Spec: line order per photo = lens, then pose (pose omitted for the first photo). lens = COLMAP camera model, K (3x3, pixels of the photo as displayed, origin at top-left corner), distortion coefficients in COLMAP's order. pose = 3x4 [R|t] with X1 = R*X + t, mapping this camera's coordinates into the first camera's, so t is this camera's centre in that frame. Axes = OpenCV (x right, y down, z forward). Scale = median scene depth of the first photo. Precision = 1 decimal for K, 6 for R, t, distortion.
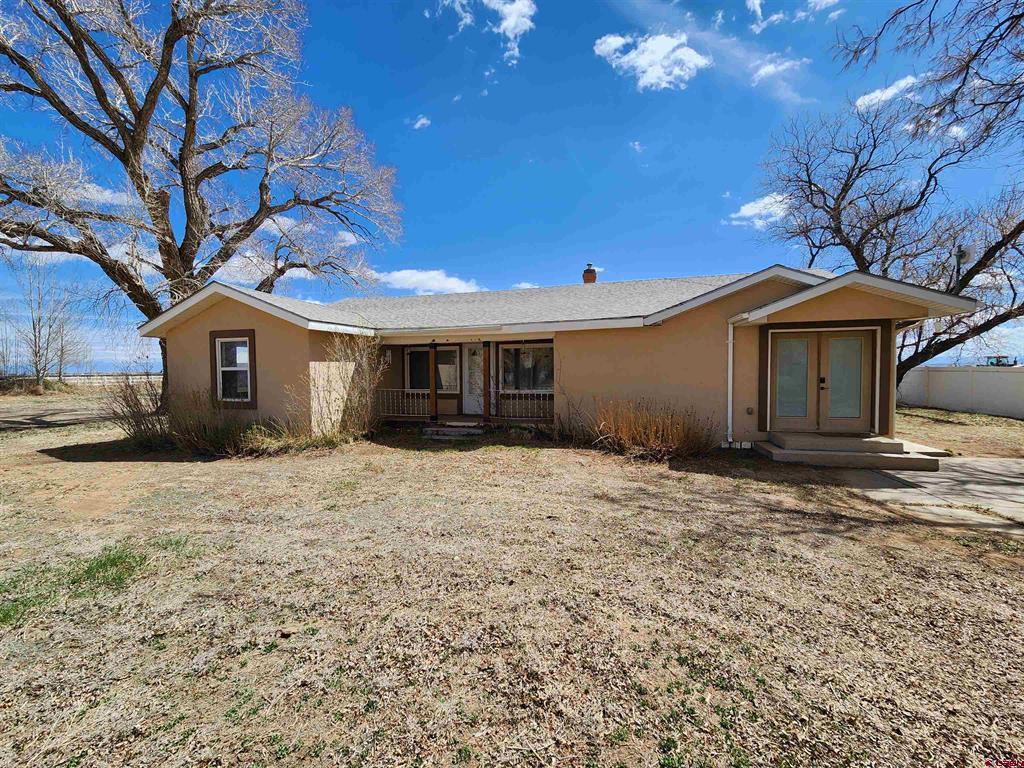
lens RADIAL K [[411.0, 0, 505.7], [0, 411.0, 385.6], [0, 0, 1]] dist [-0.006120, -0.000505]
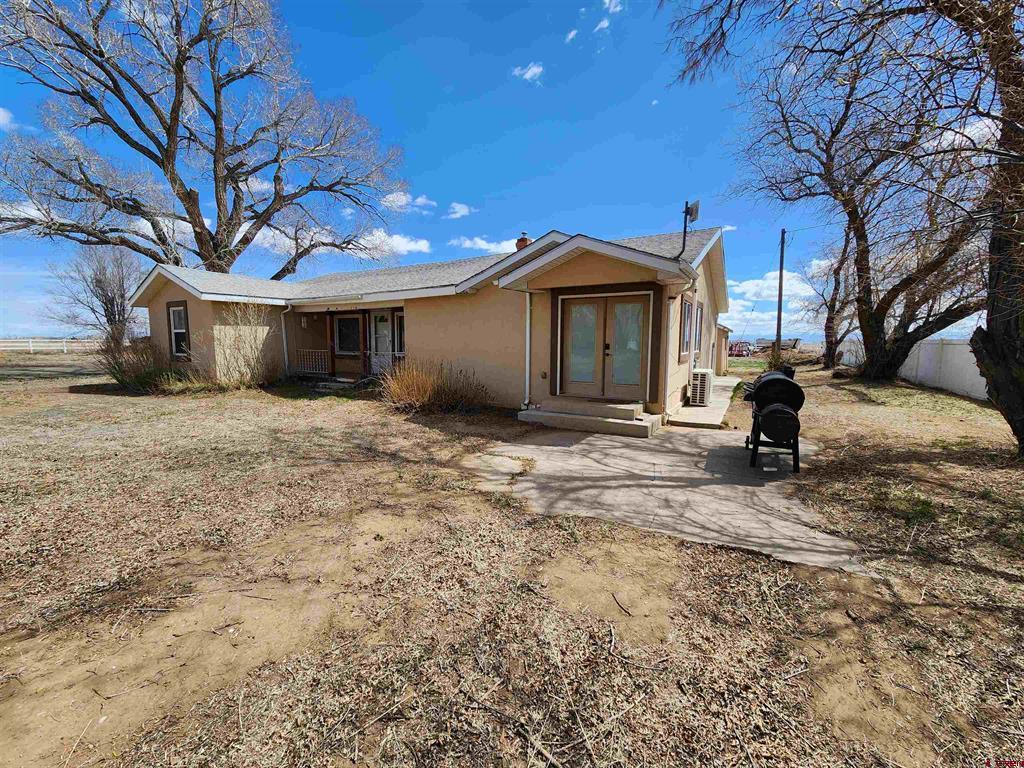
lens RADIAL K [[411.0, 0, 504.5], [0, 411.0, 383.6], [0, 0, 1]] dist [-0.006120, -0.000505]
pose [[0.968804, 0.040342, -0.244523, 0.695752], [-0.024039, 0.997306, 0.069297, 0.012242], [0.246660, -0.061257, 0.967164, -0.028099]]
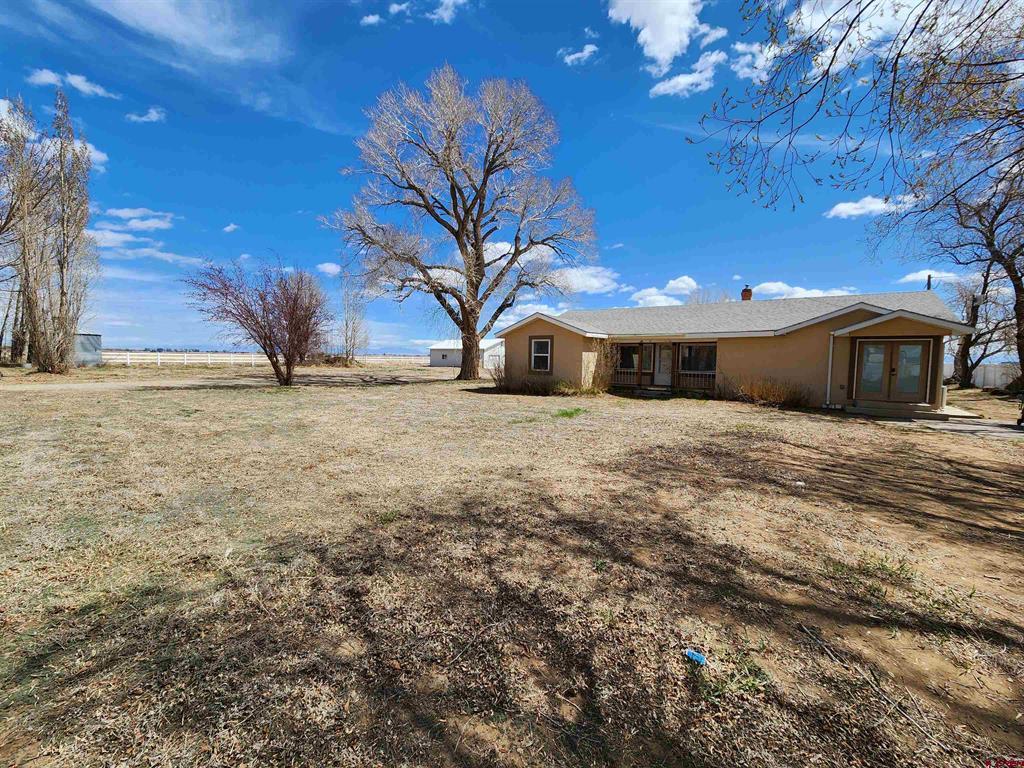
lens RADIAL K [[411.0, 0, 512.2], [0, 411.0, 382.1], [0, 0, 1]] dist [-0.006120, -0.000505]
pose [[0.943612, 0.044866, -0.328000, -0.130466], [-0.037408, 0.998879, 0.029017, 0.040365], [0.328934, -0.015111, 0.944232, -0.975929]]
